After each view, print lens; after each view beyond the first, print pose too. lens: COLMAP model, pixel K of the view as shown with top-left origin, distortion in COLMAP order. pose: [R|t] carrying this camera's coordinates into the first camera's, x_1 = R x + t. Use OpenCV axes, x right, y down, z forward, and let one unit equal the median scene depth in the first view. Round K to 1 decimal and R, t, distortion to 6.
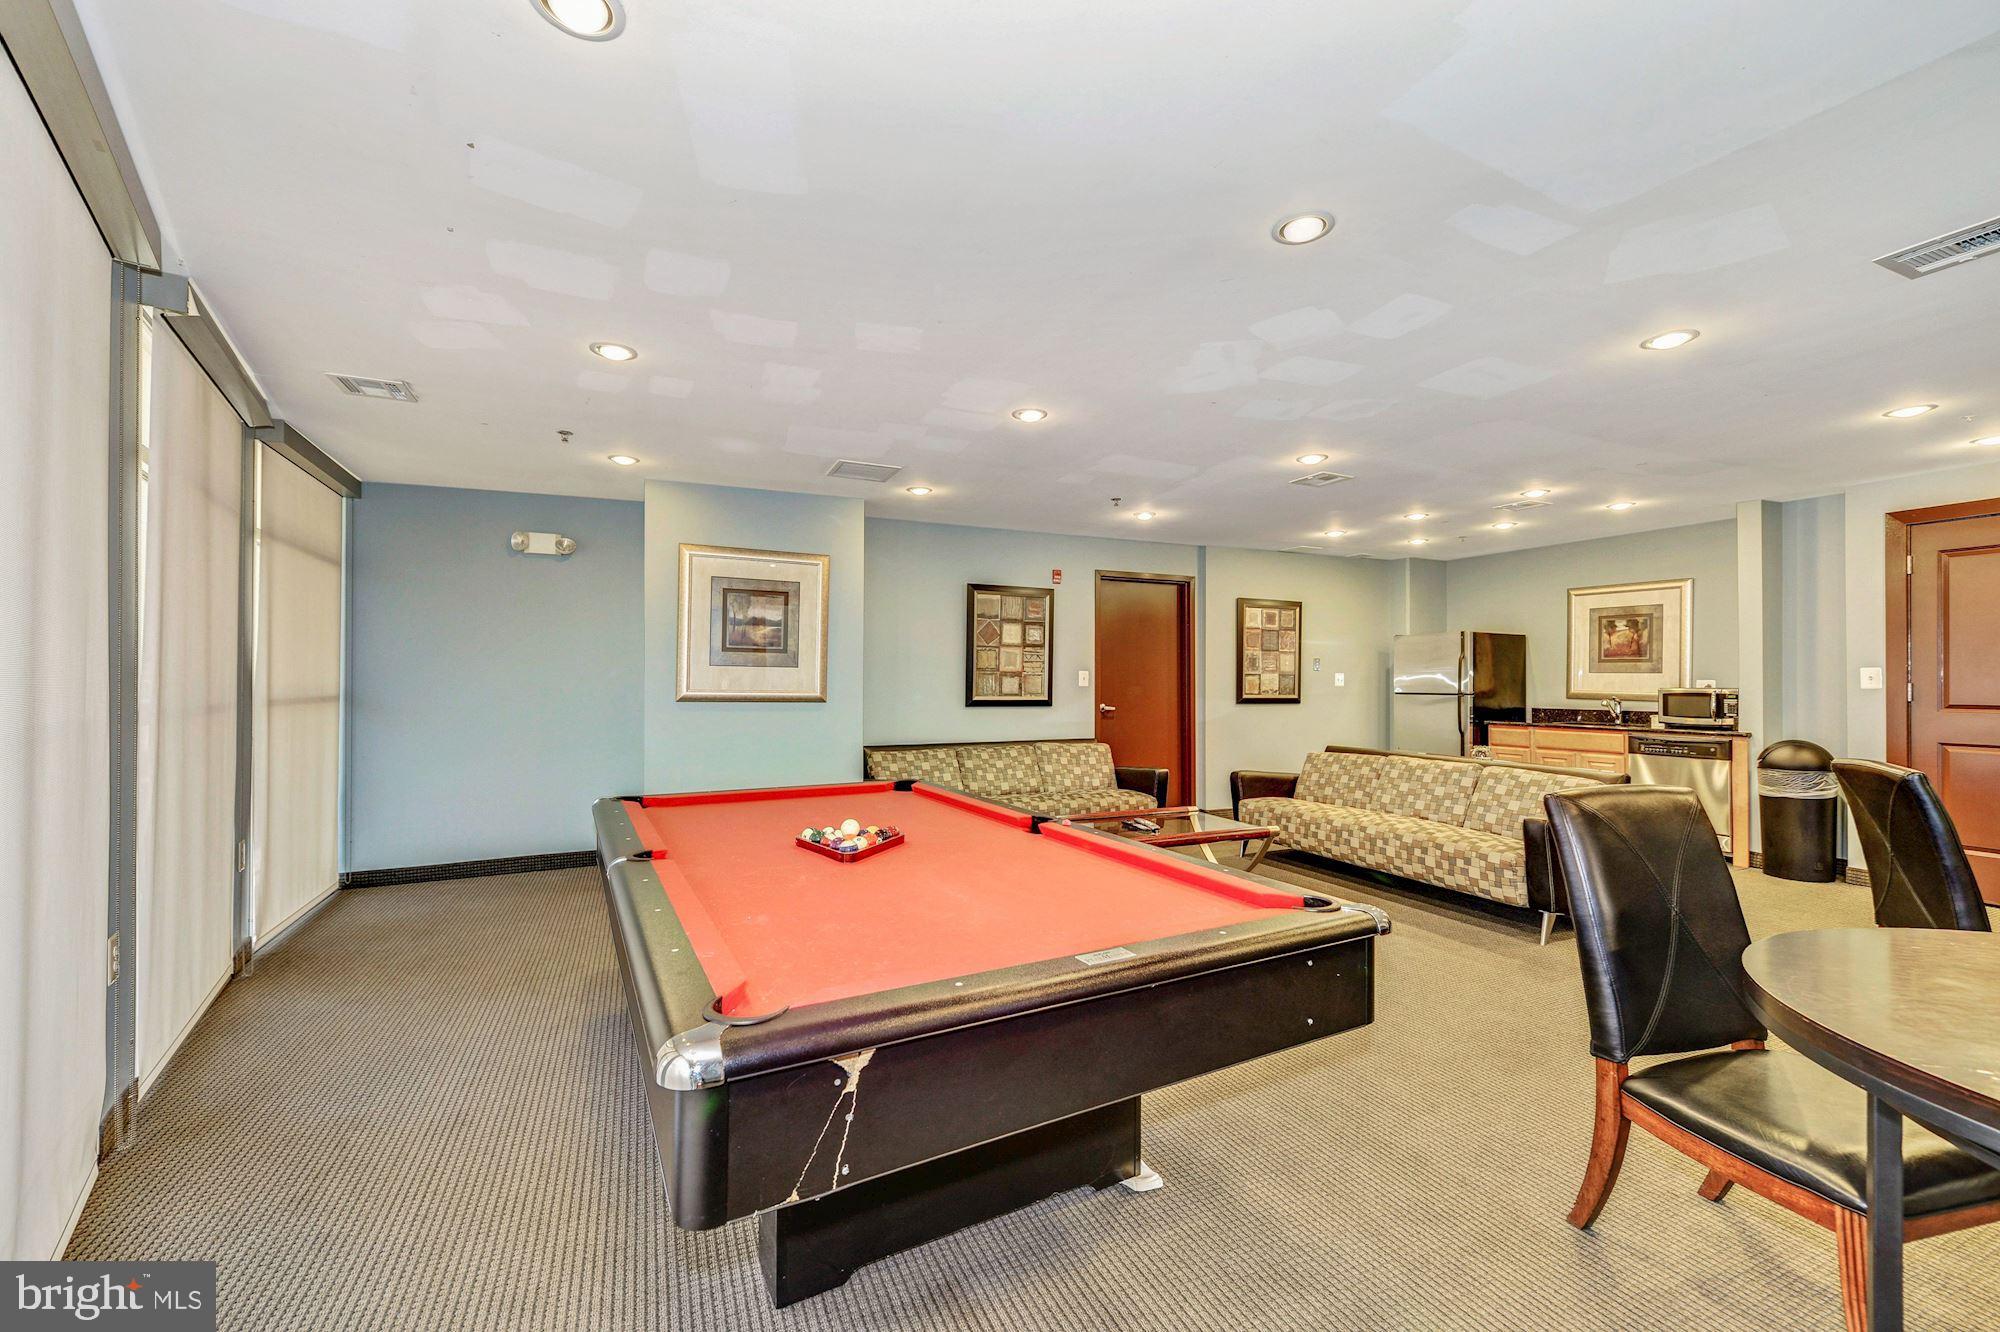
lens RADIAL K [[817.6, 0, 994.7], [0, 817.6, 666.1], [0, 0, 1]] dist [-0.000354, -0.000146]
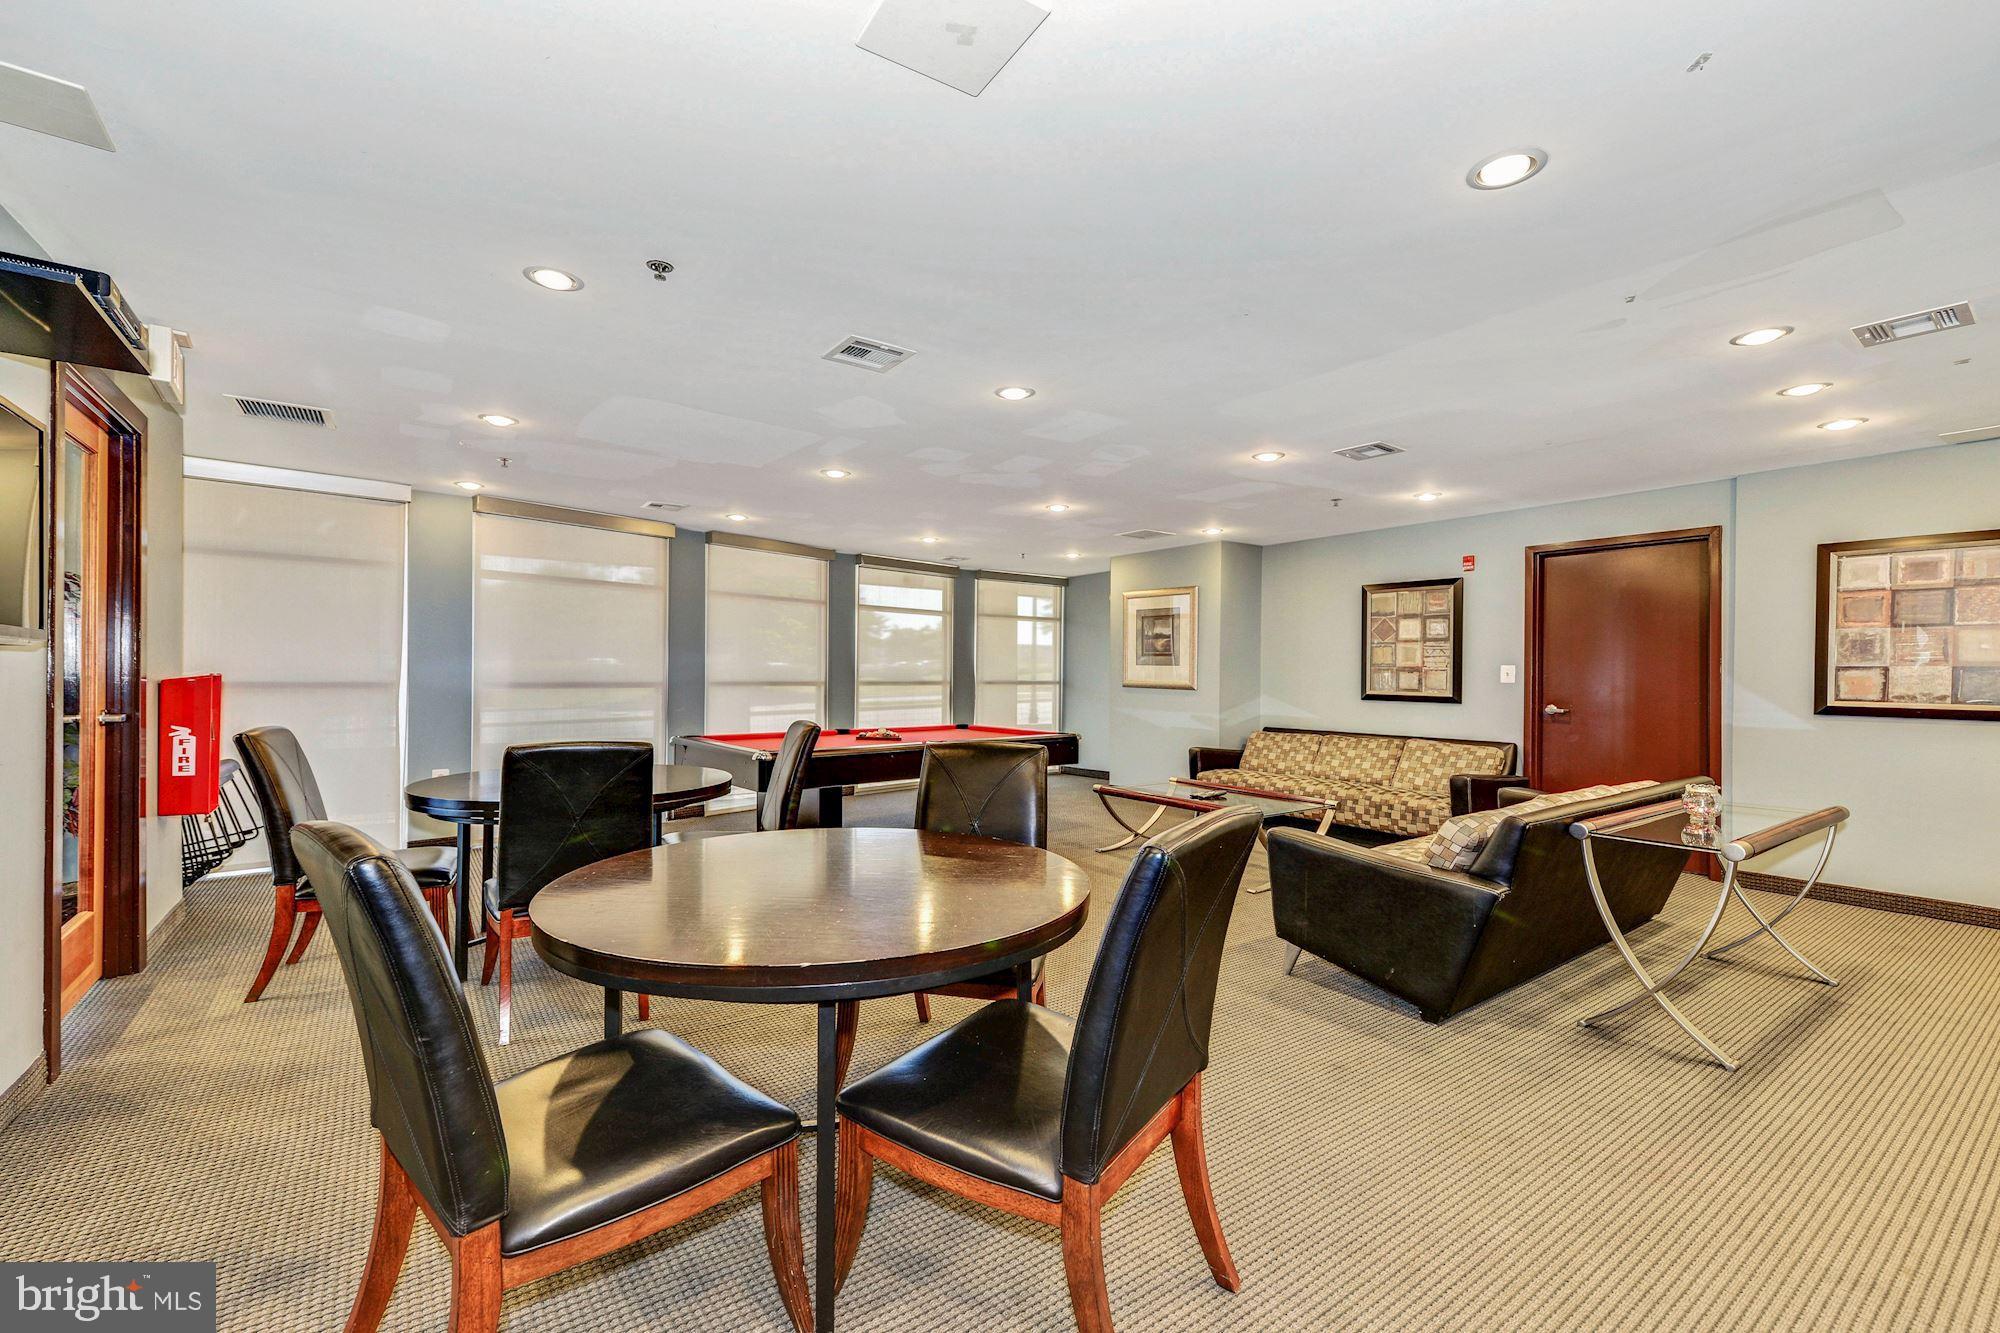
lens RADIAL K [[817.6, 0, 994.8], [0, 817.6, 673.9], [0, 0, 1]] dist [-0.000354, -0.000146]
pose [[0.197429, -0.005814, -0.980300, 0.906540], [0.003290, 0.999981, -0.005268, 0.018756], [0.980312, -0.002185, 0.197444, 0.307575]]
